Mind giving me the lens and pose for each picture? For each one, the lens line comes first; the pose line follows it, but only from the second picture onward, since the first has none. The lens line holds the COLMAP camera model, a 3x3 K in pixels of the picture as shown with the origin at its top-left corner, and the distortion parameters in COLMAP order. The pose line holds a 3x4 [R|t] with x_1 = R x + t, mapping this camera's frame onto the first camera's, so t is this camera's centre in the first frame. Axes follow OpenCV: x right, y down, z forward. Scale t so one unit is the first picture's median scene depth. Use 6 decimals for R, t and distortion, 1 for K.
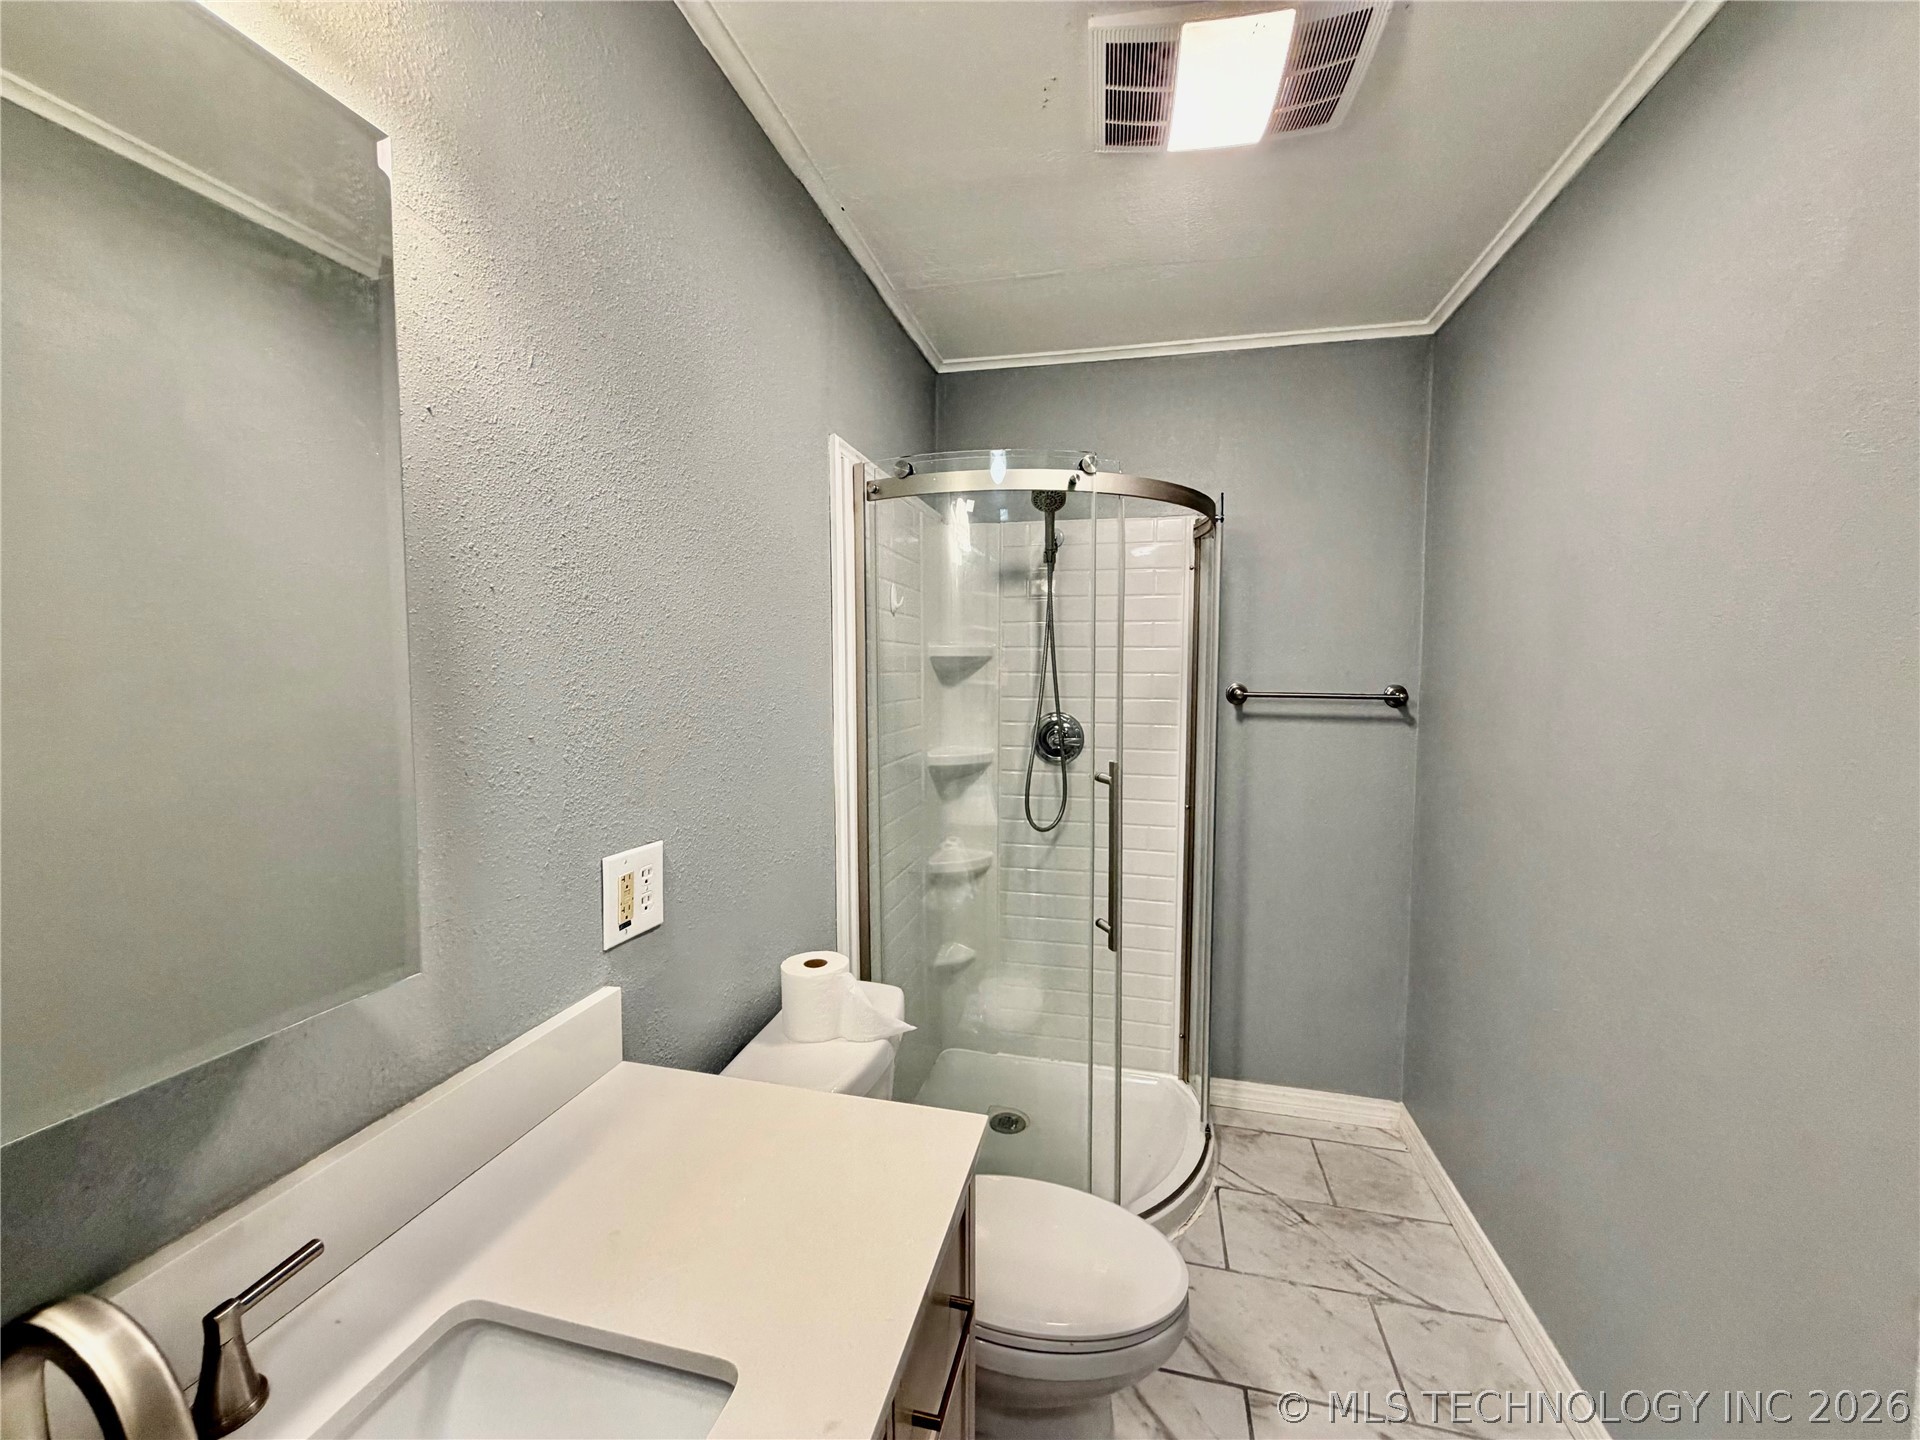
lens RADIAL K [[769.5, 0, 957.7], [0, 769.5, 718.2], [0, 0, 1]] dist [0.002774, -0.000099]
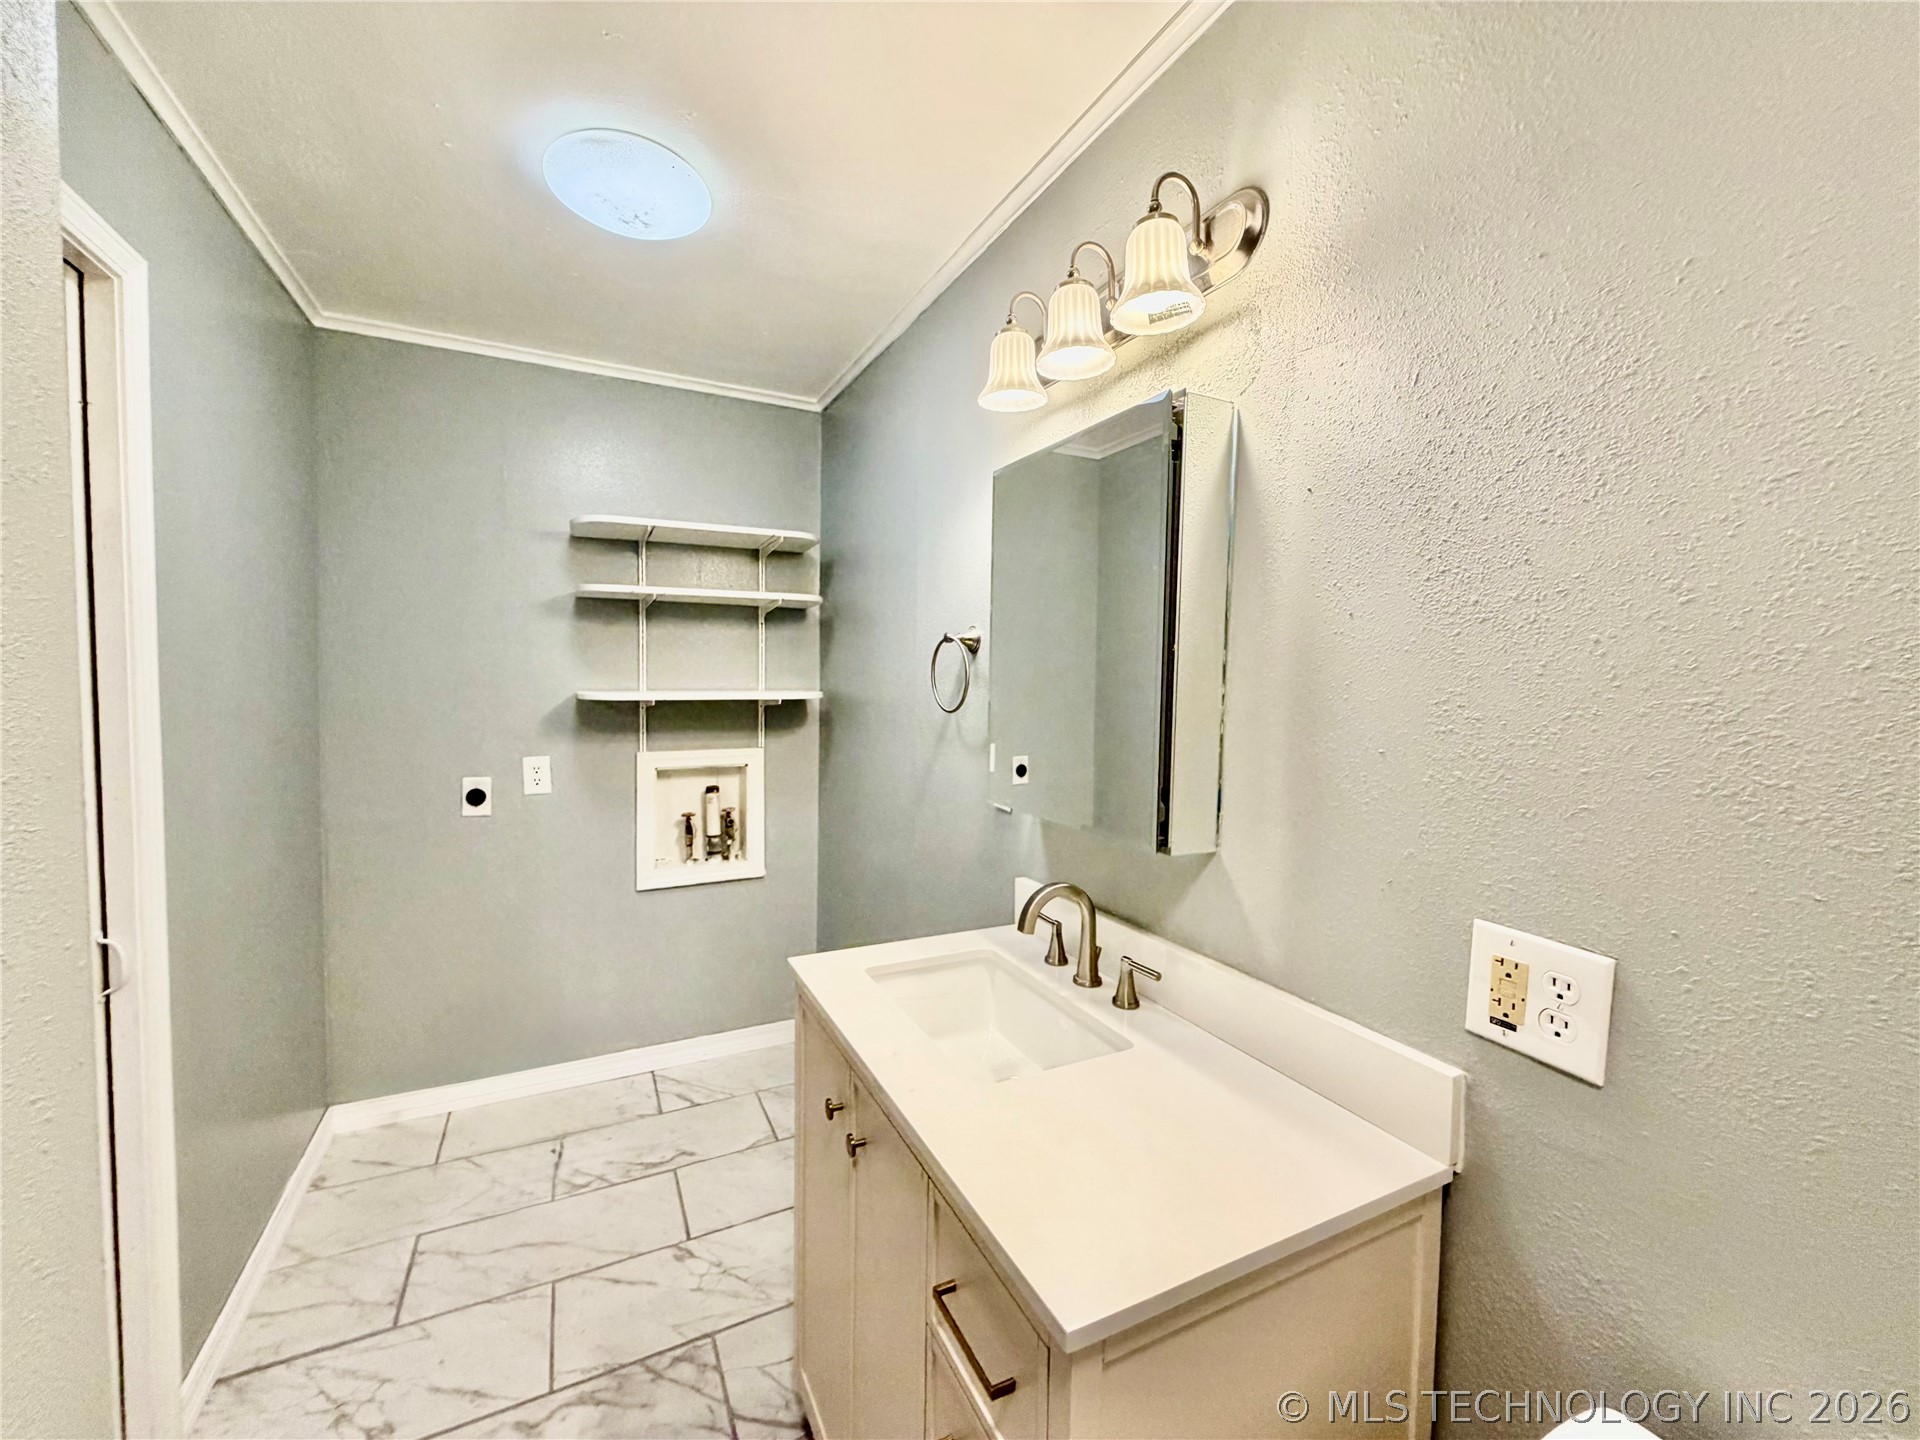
lens RADIAL K [[769.5, 0, 957.7], [0, 769.5, 718.2], [0, 0, 1]] dist [0.002774, -0.000099]
pose [[-0.762444, 0.019338, -0.646765, 0.477297], [-0.058342, 0.993427, 0.098480, -0.076770], [0.644419, 0.112820, -0.756304, 1.220542]]
